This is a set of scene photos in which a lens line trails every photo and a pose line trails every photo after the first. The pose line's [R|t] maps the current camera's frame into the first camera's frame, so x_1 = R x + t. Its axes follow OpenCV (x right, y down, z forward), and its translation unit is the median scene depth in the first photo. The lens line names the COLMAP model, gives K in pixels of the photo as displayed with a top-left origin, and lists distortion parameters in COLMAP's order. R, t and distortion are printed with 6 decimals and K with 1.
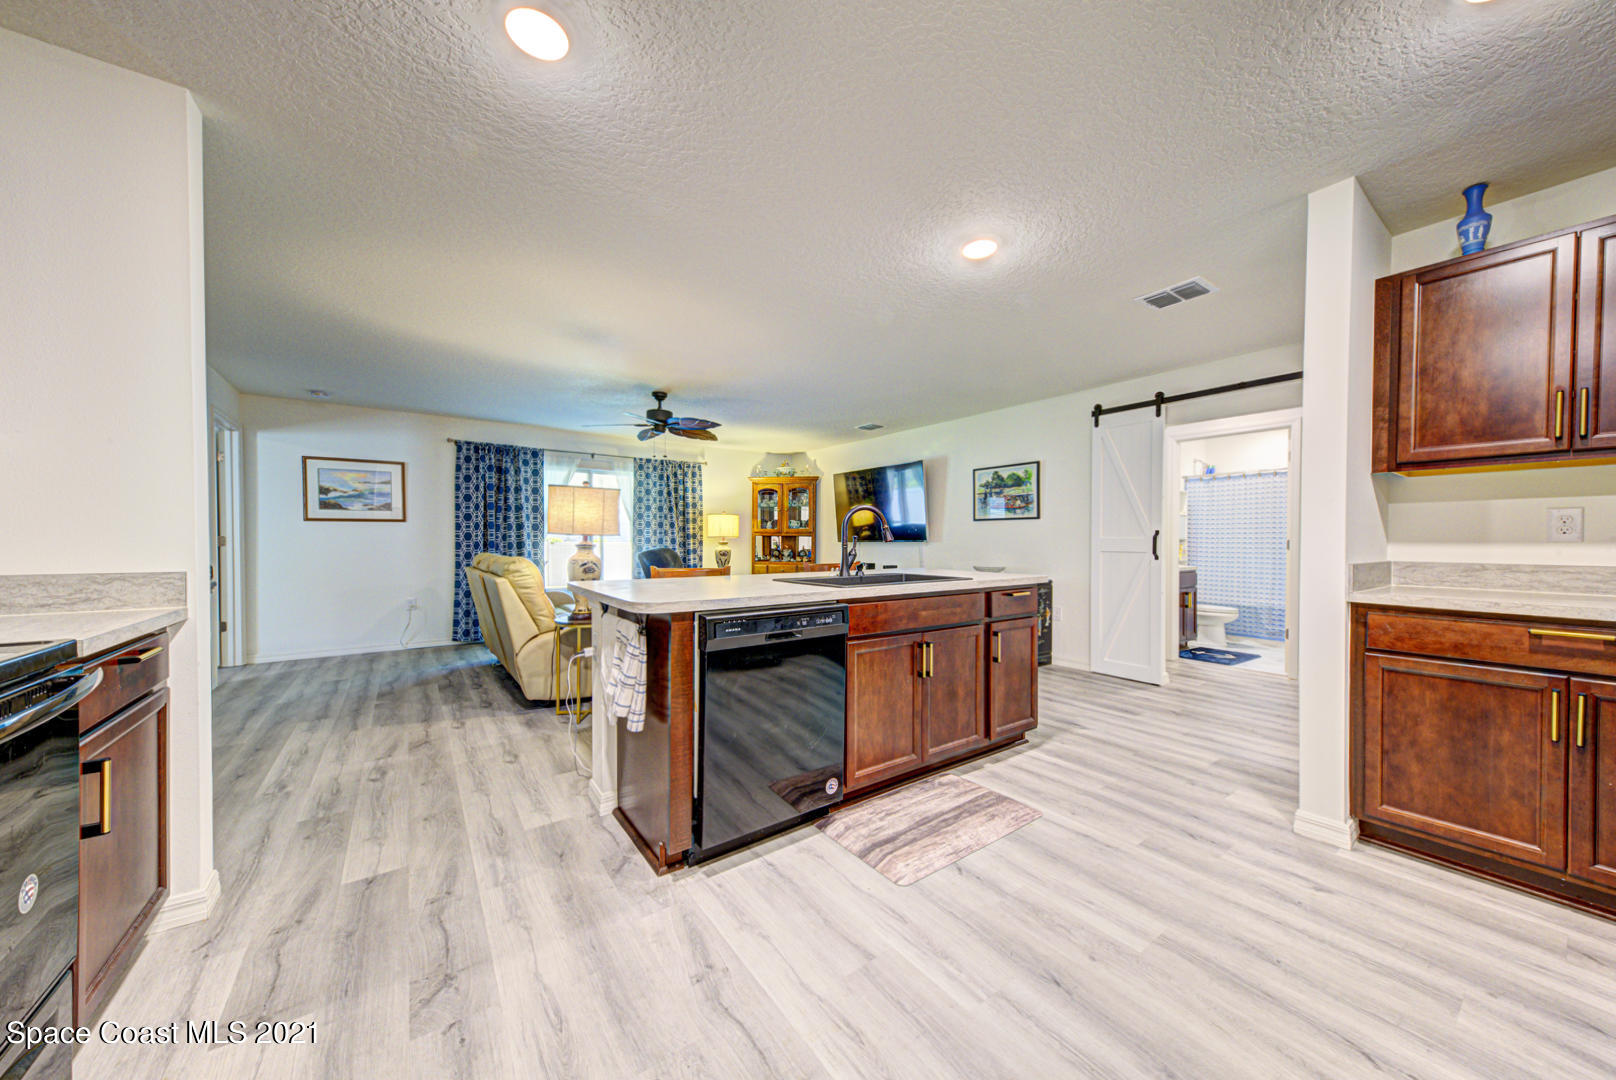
lens RADIAL K [[554.8, 0, 810.9], [0, 554.8, 546.8], [0, 0, 1]] dist [0.015092, -0.000203]
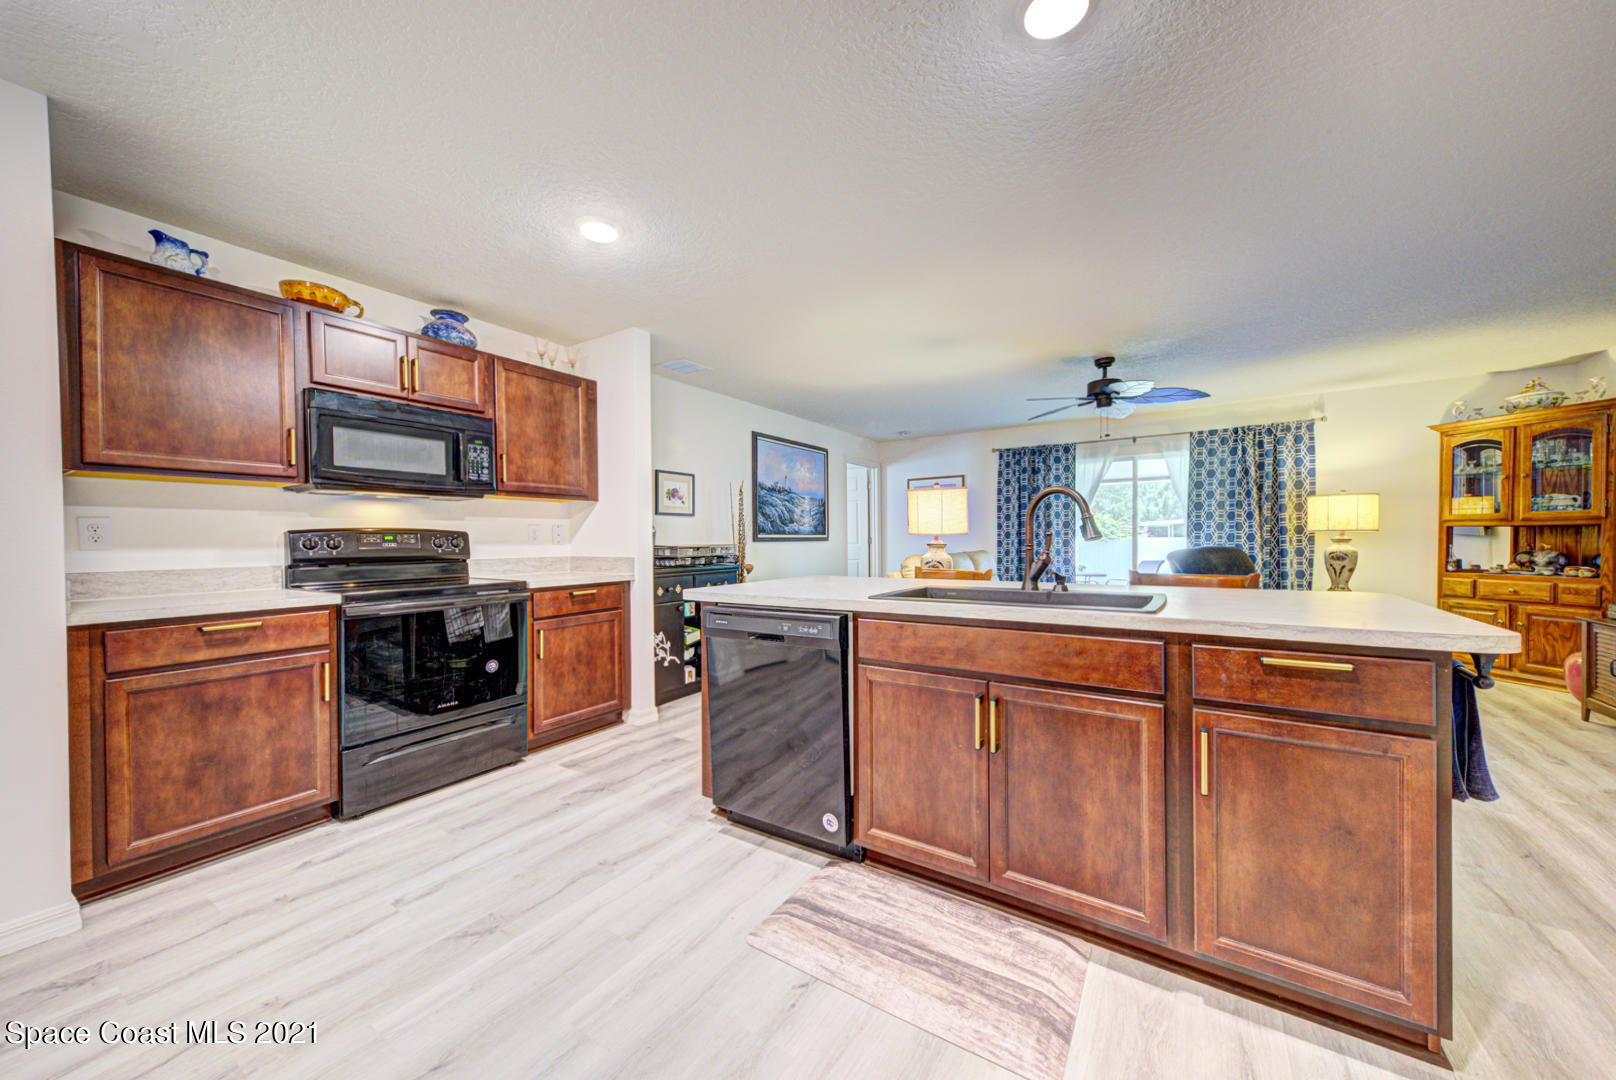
lens RADIAL K [[580.1, 0, 812.1], [0, 580.1, 548.6], [0, 0, 1]] dist [0.019350, -0.000078]
pose [[0.353782, 0.009293, -0.935282, 0.815249], [-0.001143, 0.999954, 0.009503, -0.007142], [0.935327, -0.002293, 0.353776, 0.606044]]
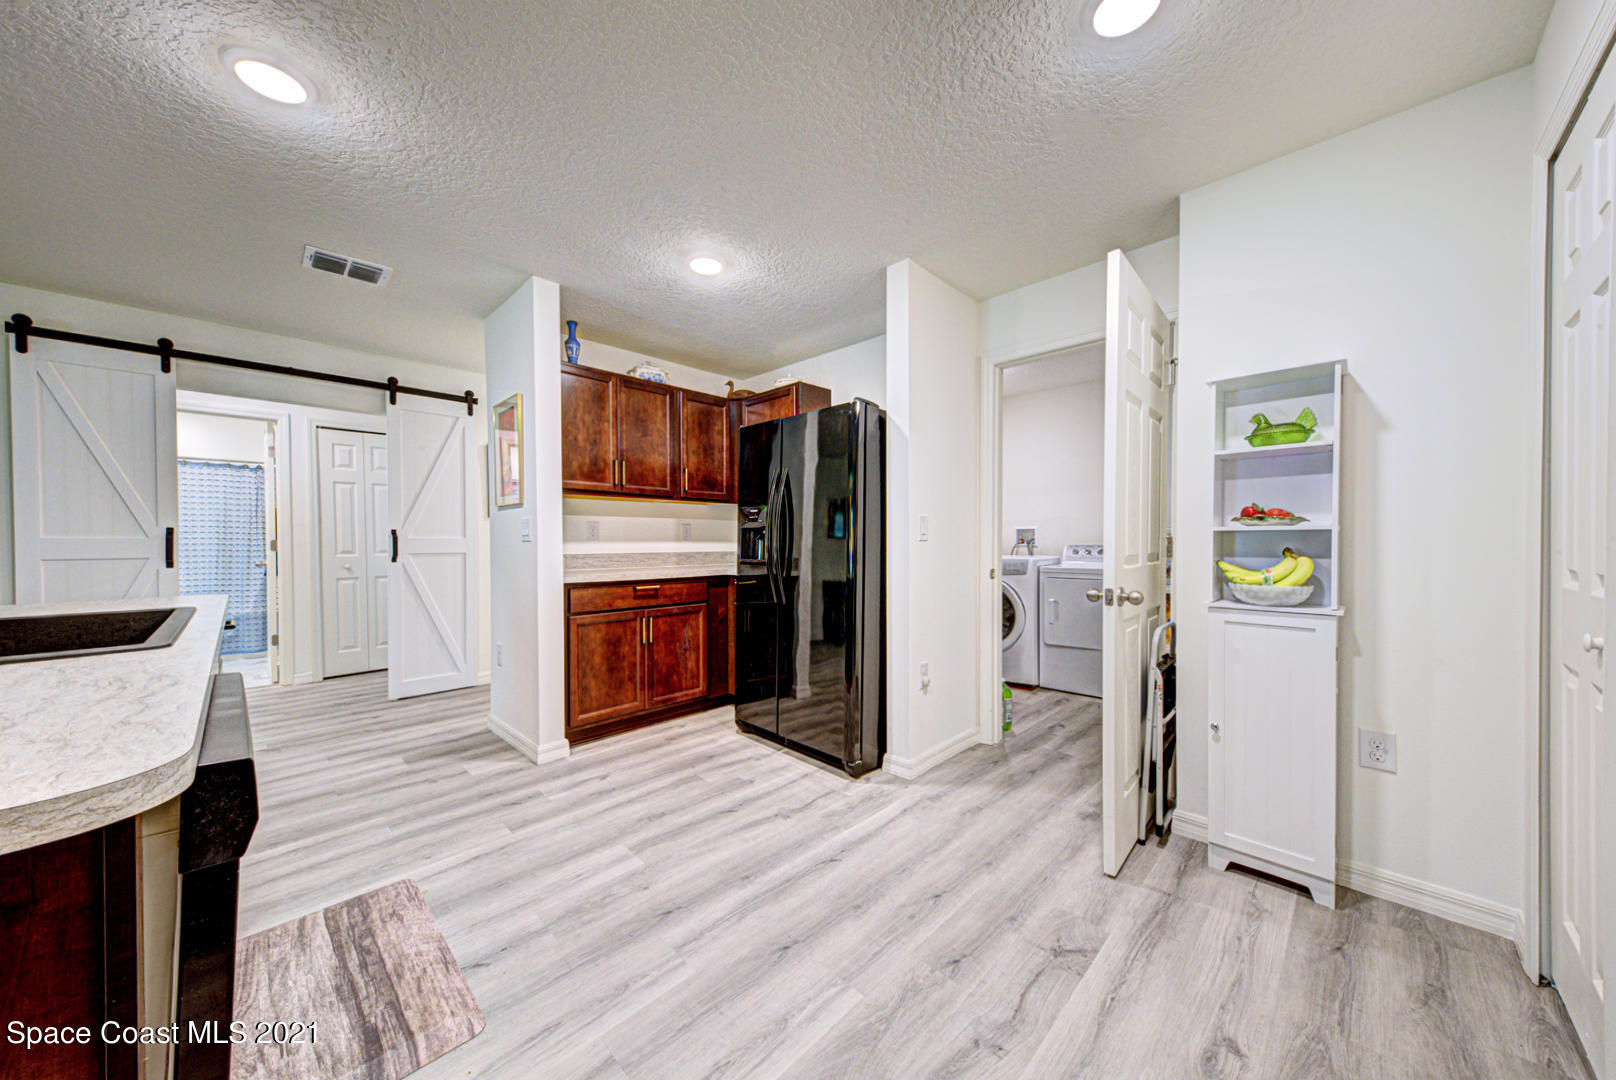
lens RADIAL K [[554.8, 0, 810.9], [0, 554.8, 546.8], [0, 0, 1]] dist [0.015092, -0.000203]
pose [[-0.170146, -0.014705, 0.985309, -0.472917], [0.014928, 0.999735, 0.017498, -0.008769], [-0.985306, 0.017686, -0.169882, 0.548059]]
